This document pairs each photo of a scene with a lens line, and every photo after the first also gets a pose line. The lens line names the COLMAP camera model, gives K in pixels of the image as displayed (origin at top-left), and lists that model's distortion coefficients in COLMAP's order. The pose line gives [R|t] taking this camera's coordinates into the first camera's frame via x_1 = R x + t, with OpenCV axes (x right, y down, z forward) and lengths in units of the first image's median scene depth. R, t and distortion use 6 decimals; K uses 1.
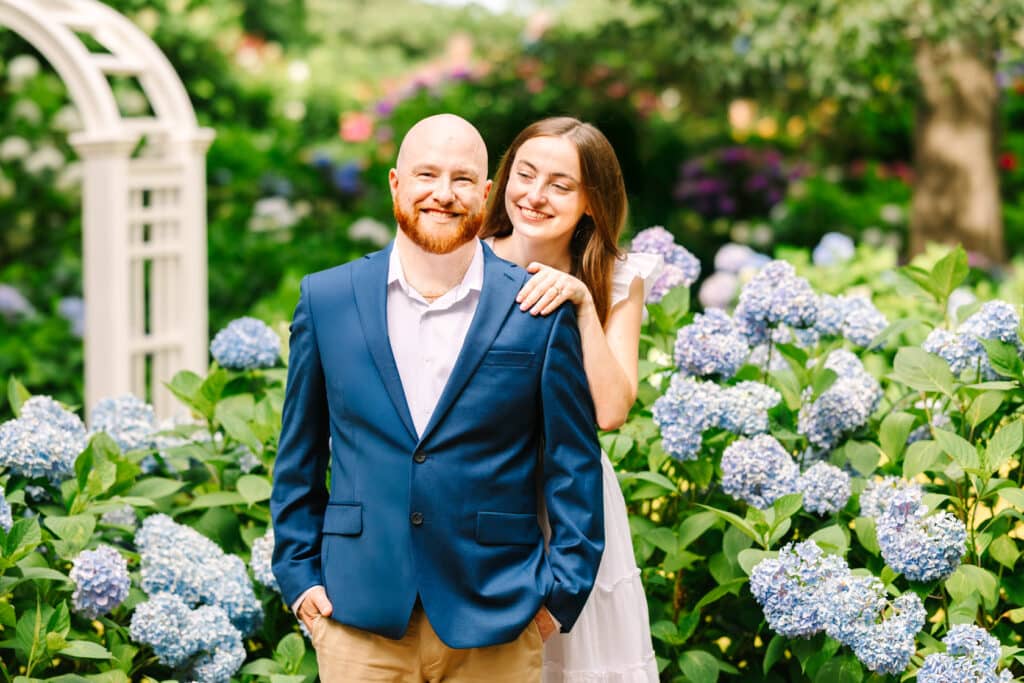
lens RADIAL K [[2736.6, 0, 551.9], [0, 2736.6, 341.9], [0, 0, 1]] dist [0.031618, -0.642629]
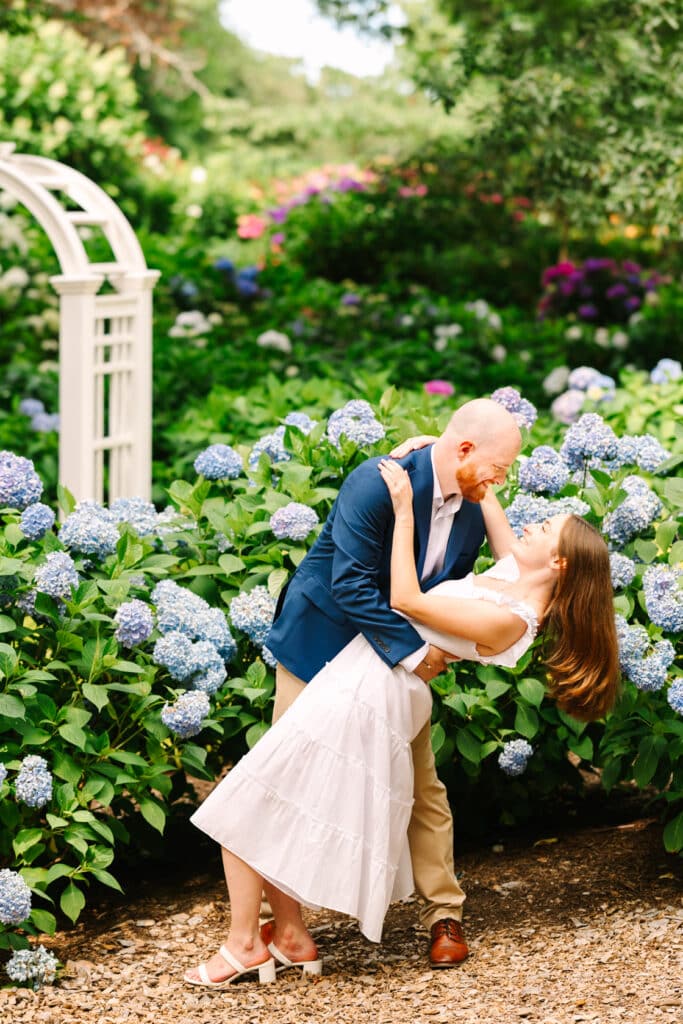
lens RADIAL K [[2612.2, 0, 341.5], [0, 2612.2, 512.0], [0, 0, 1]] dist [0.118918, -1.380484]
pose [[0.999319, 0.018281, -0.032065, -0.004902], [-0.017168, 0.999253, 0.034632, -0.024340], [0.032675, -0.034058, 0.998886, -0.411635]]
